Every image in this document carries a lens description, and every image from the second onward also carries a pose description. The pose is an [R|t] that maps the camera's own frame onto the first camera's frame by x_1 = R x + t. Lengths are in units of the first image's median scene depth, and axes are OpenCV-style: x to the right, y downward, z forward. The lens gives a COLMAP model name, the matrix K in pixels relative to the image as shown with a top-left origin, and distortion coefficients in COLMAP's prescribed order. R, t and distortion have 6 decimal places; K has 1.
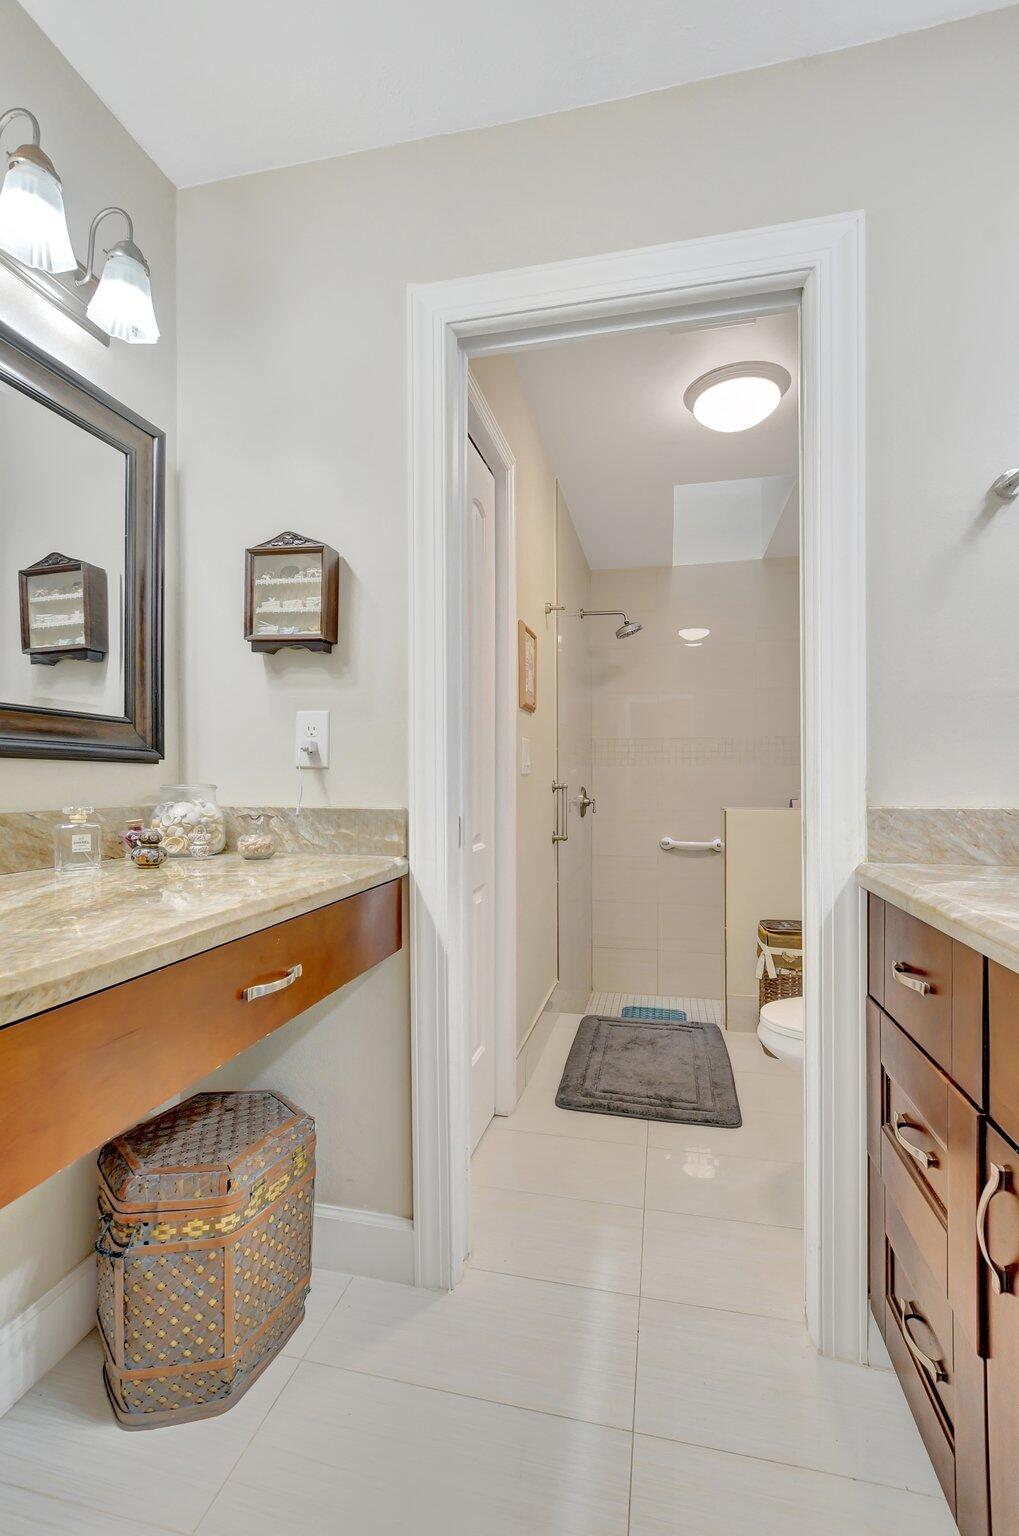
lens RADIAL K [[693.1, 0, 552.2], [0, 693.1, 778.3], [0, 0, 1]] dist [-0.016815, 0.005612]
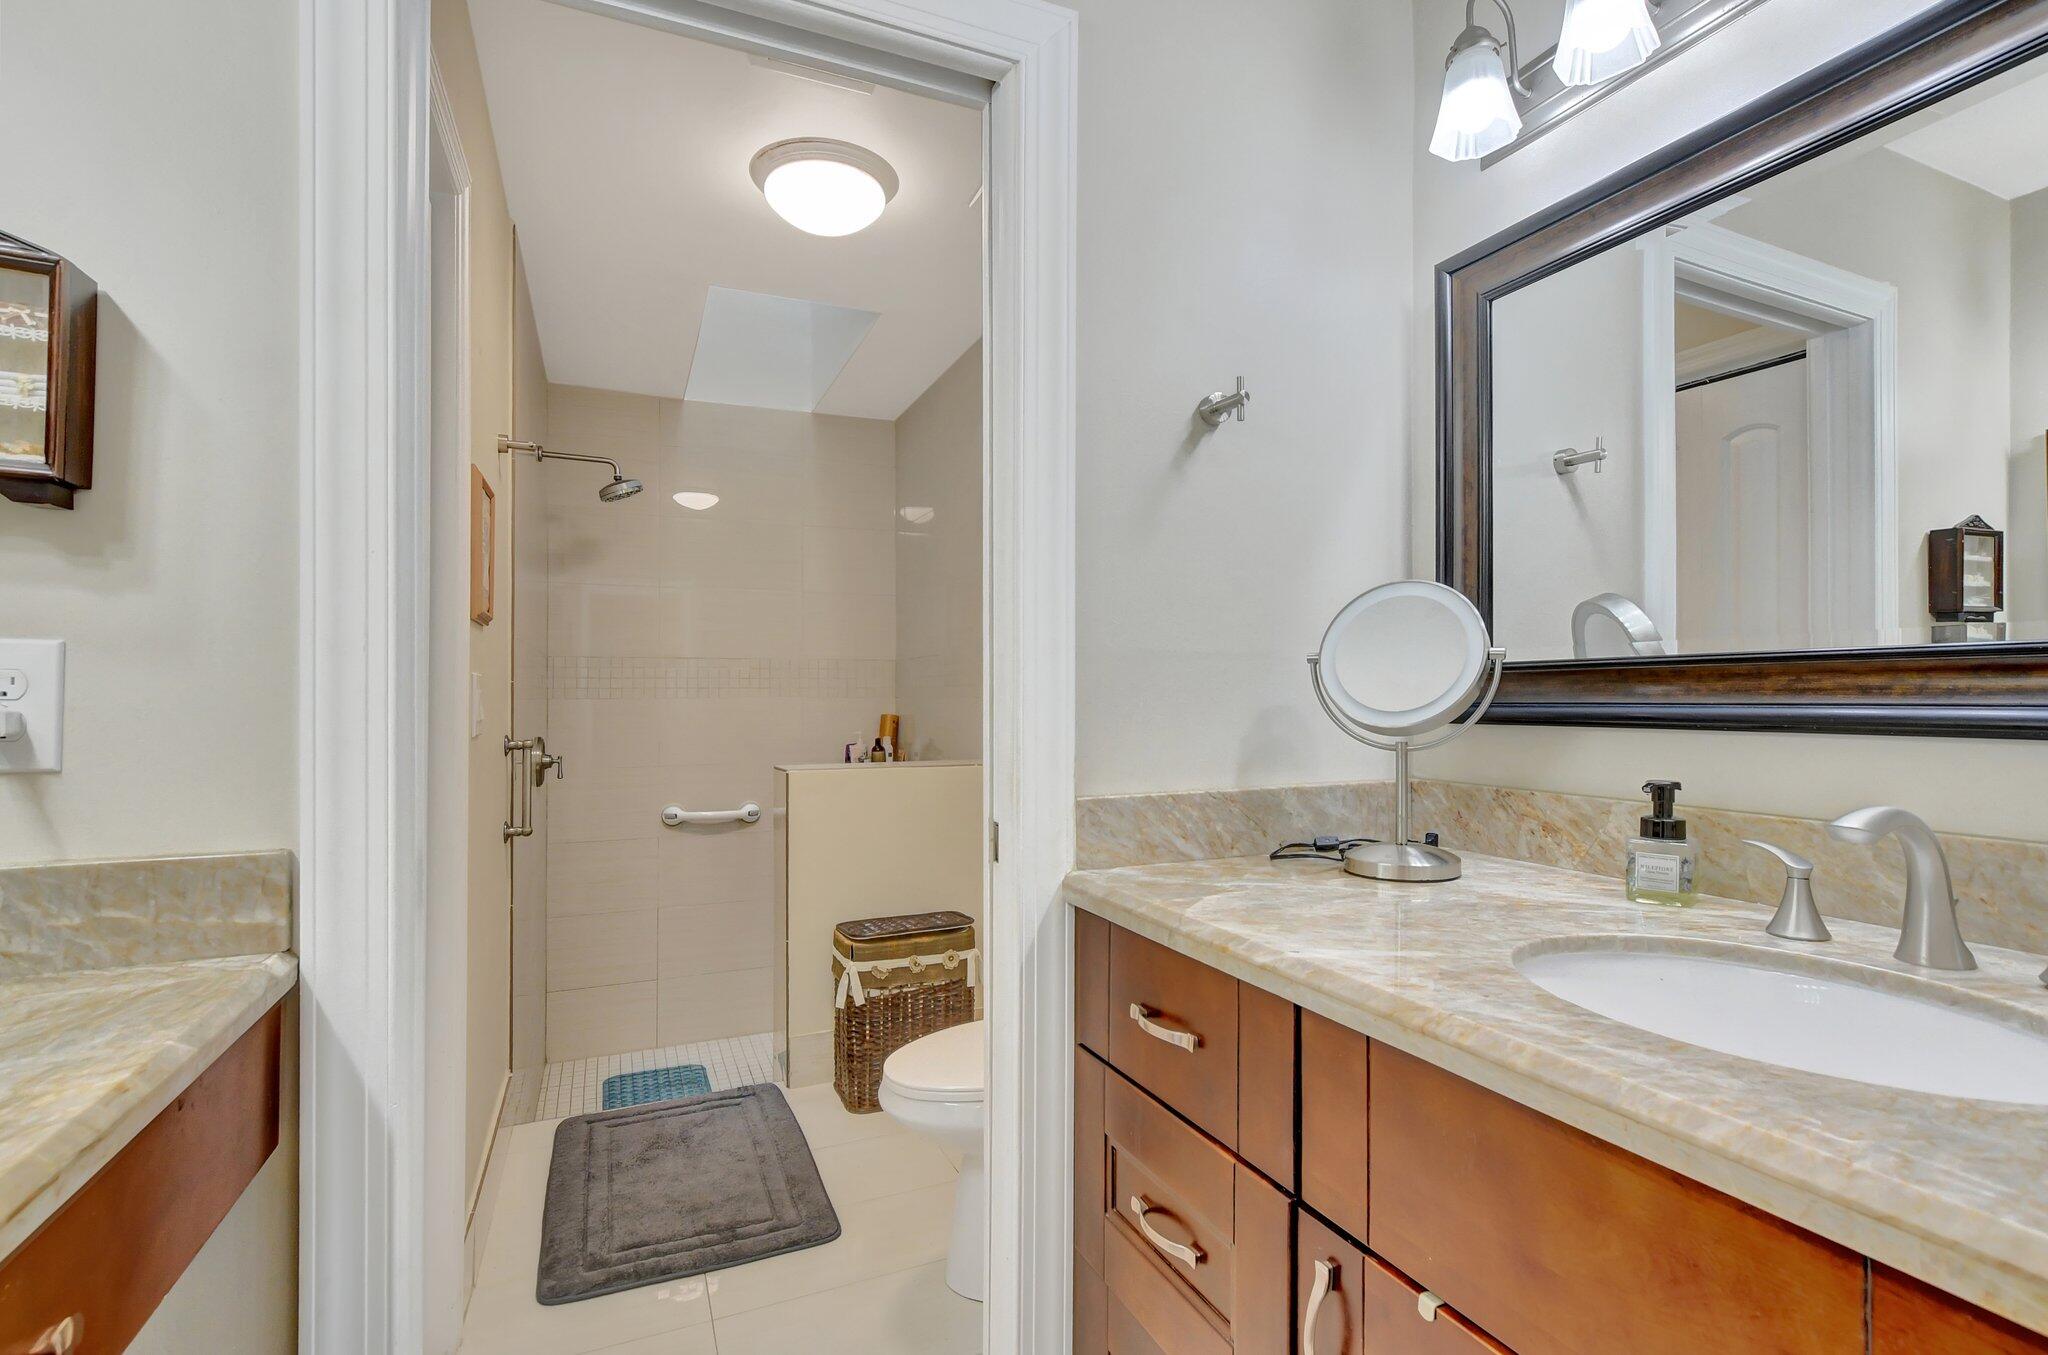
lens RADIAL K [[924.1, 0, 1016.8], [0, 924.1, 676.1], [0, 0, 1]] dist [-0.016815, 0.005612]
pose [[0.810306, 0.008411, 0.585946, -0.172142], [-0.006674, 0.999965, -0.005125, -0.076113], [-0.585968, 0.000242, 0.810334, 0.182737]]
